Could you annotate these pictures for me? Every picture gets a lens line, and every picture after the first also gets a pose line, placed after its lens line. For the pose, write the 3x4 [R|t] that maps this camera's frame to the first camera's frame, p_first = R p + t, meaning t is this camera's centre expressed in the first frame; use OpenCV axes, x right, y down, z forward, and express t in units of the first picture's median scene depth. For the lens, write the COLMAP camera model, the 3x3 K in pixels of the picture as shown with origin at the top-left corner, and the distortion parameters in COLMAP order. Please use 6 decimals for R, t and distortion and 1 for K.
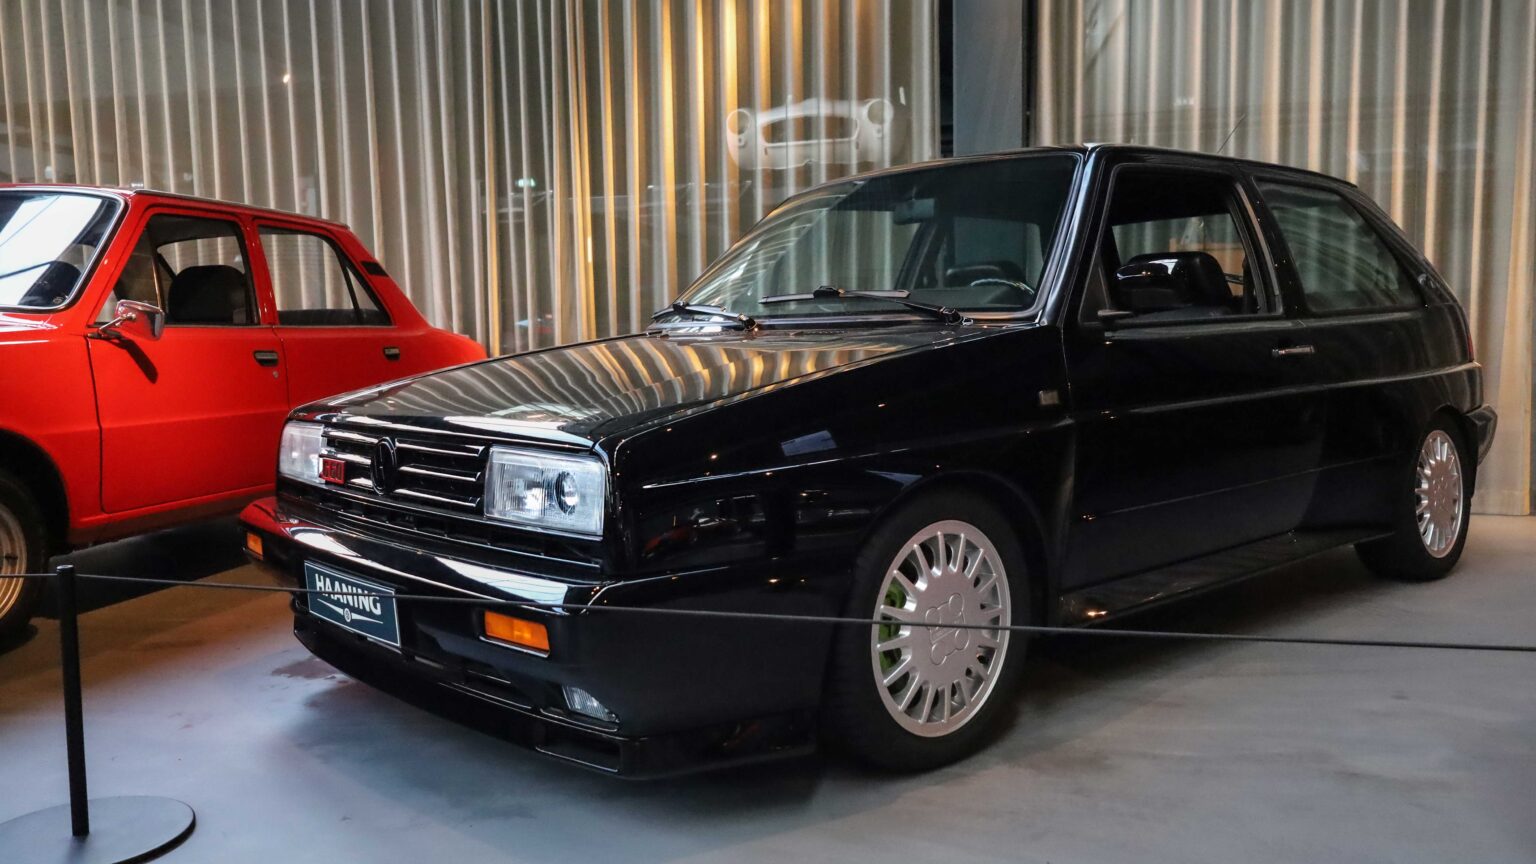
lens RADIAL K [[1238.6, 0, 768.0], [0, 1238.6, 432.0], [0, 0, 1]] dist [-0.012647, -0.004461]
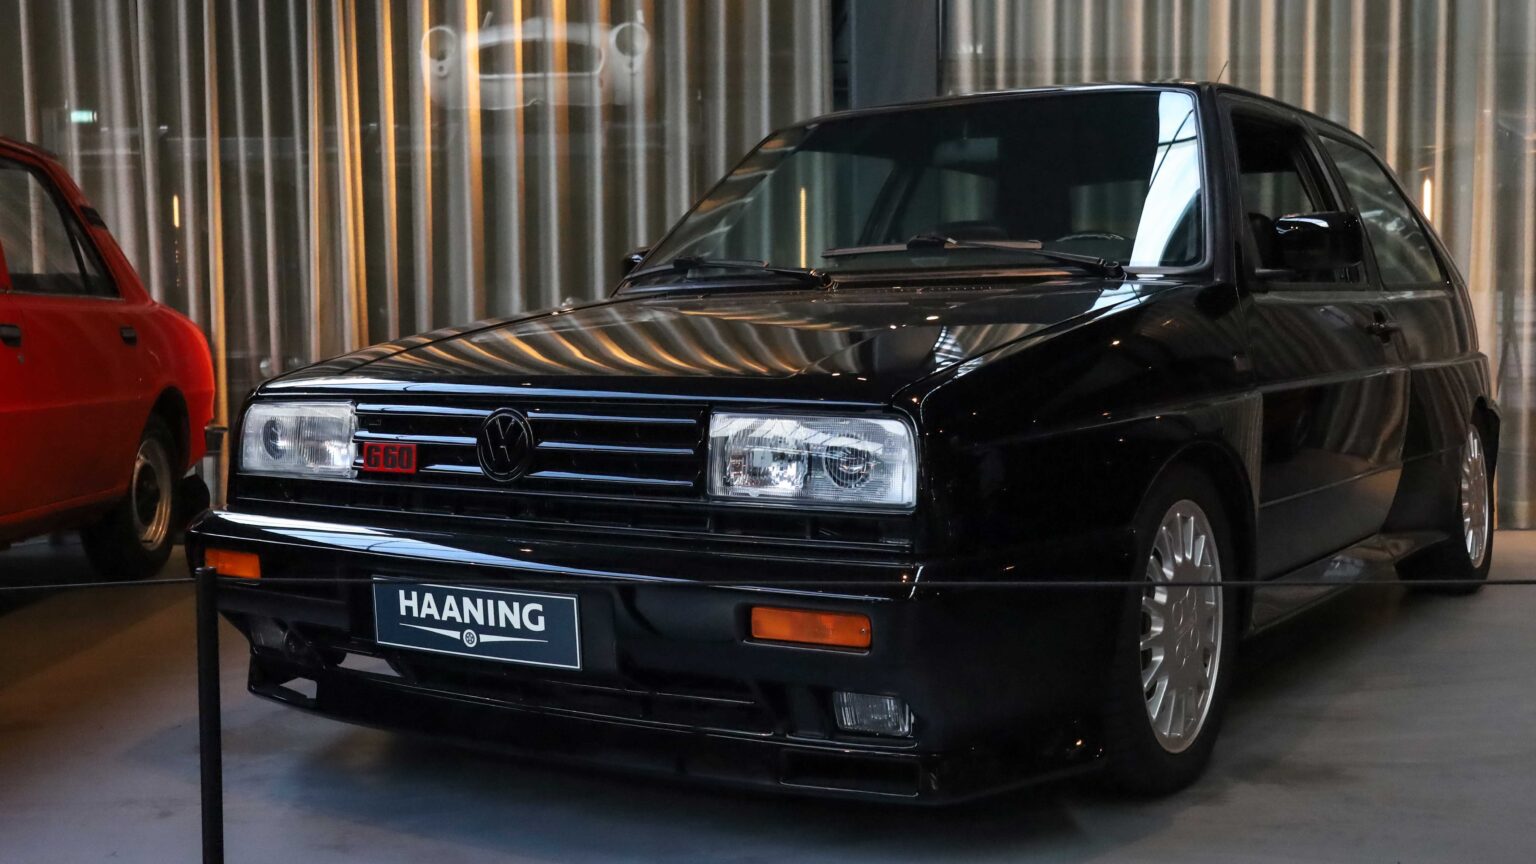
lens RADIAL K [[1688.5, 0, 768.0], [0, 1688.5, 432.0], [0, 0, 1]] dist [-0.020172, 0.004917]
pose [[0.966525, -0.006467, 0.256490, -0.377540], [0.014118, 0.999508, -0.027999, 0.046290], [-0.256183, 0.030683, 0.966141, -0.051027]]
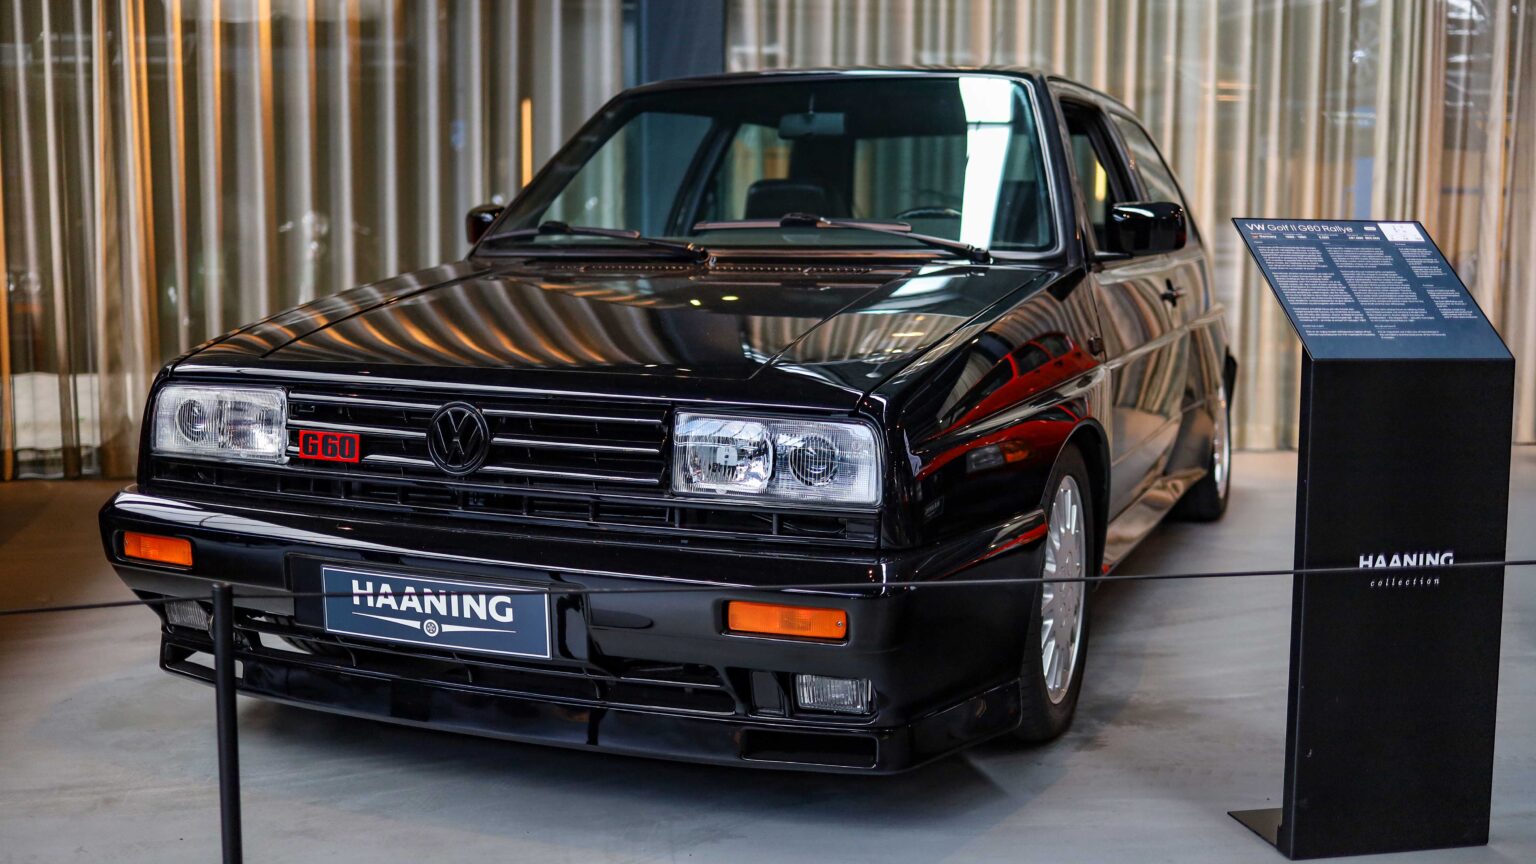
lens RADIAL K [[1621.5, 0, 768.0], [0, 1621.5, 432.0], [0, 0, 1]] dist [-0.054410, -0.000251]
pose [[0.898723, -0.029744, 0.437507, -0.523252], [0.012194, 0.999006, 0.042871, -0.015940], [-0.438347, -0.033194, 0.898193, -0.013299]]
